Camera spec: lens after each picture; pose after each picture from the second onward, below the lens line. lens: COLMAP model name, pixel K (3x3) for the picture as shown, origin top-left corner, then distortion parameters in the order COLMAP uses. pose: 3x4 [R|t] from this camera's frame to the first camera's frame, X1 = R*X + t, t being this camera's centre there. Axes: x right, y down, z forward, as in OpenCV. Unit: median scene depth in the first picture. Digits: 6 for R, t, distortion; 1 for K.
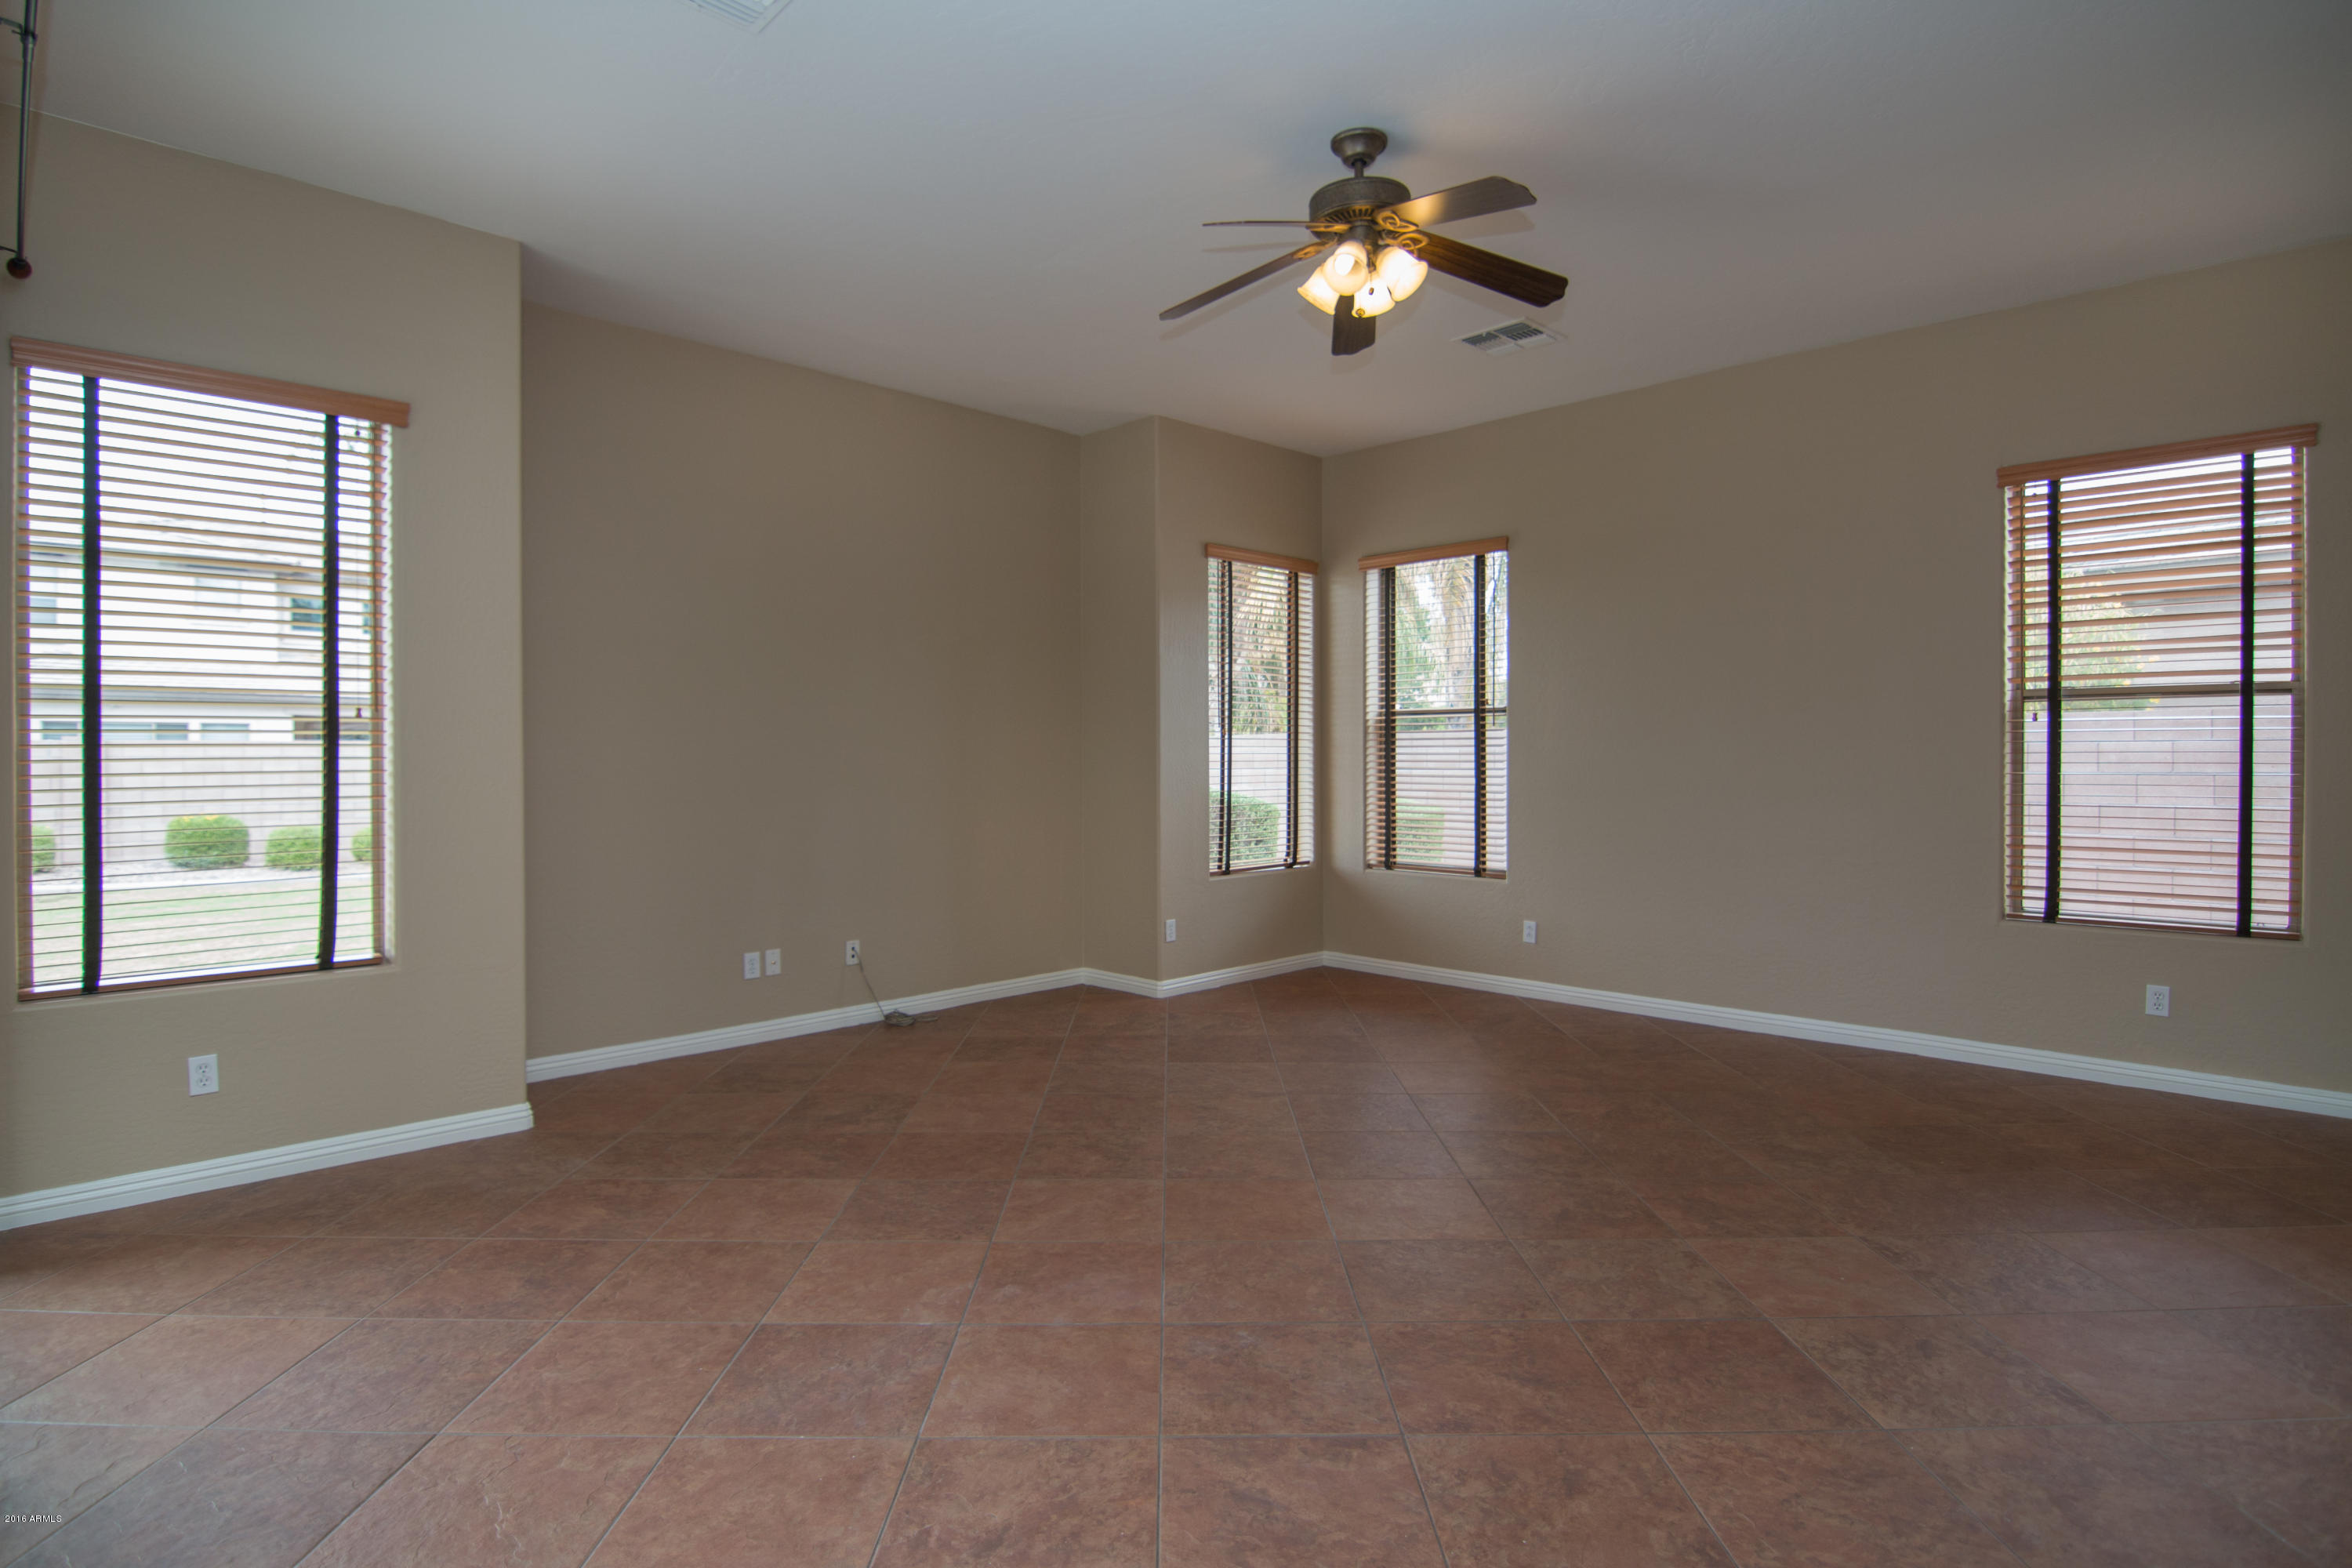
lens RADIAL K [[1188.2, 0, 1134.0], [0, 1188.2, 762.5], [0, 0, 1]] dist [-0.012099, -0.006643]
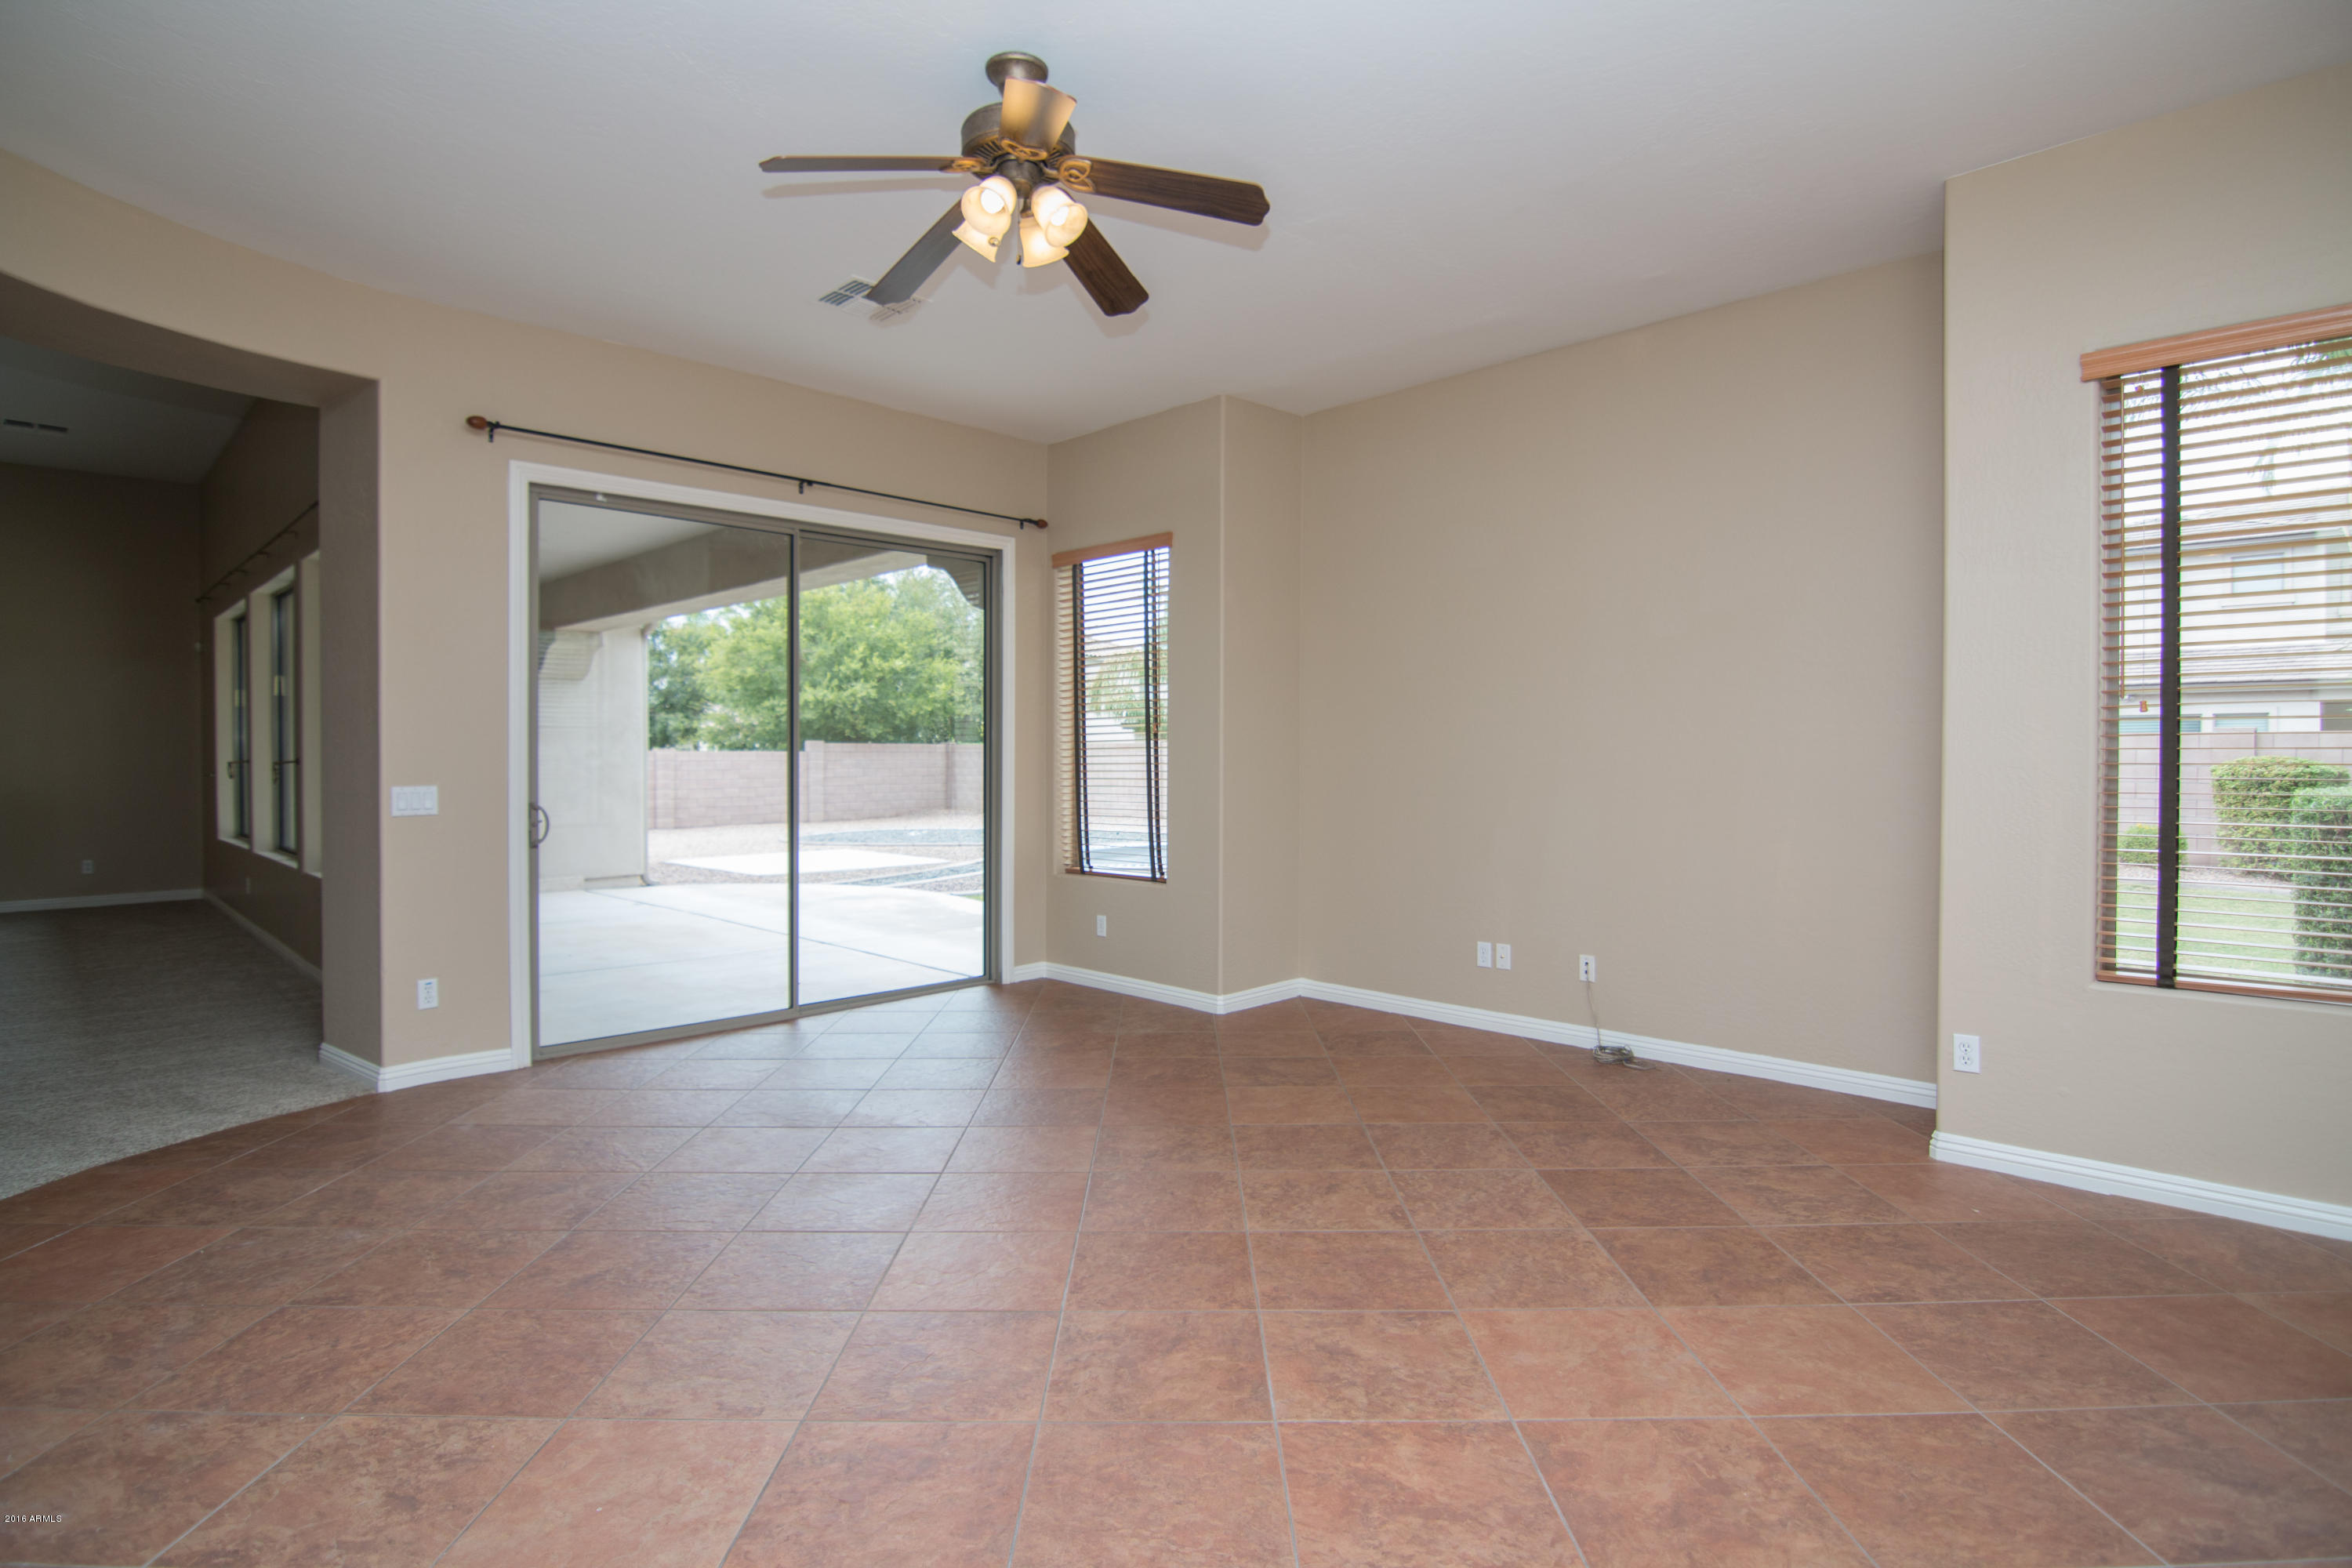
lens RADIAL K [[1188.2, 0, 1182.6], [0, 1188.2, 775.0], [0, 0, 1]] dist [-0.012099, -0.006643]
pose [[0.026216, 0.021292, -0.999430, 0.930527], [-0.003305, 0.999770, 0.021212, -0.006030], [0.999651, 0.002747, 0.026280, 0.953626]]
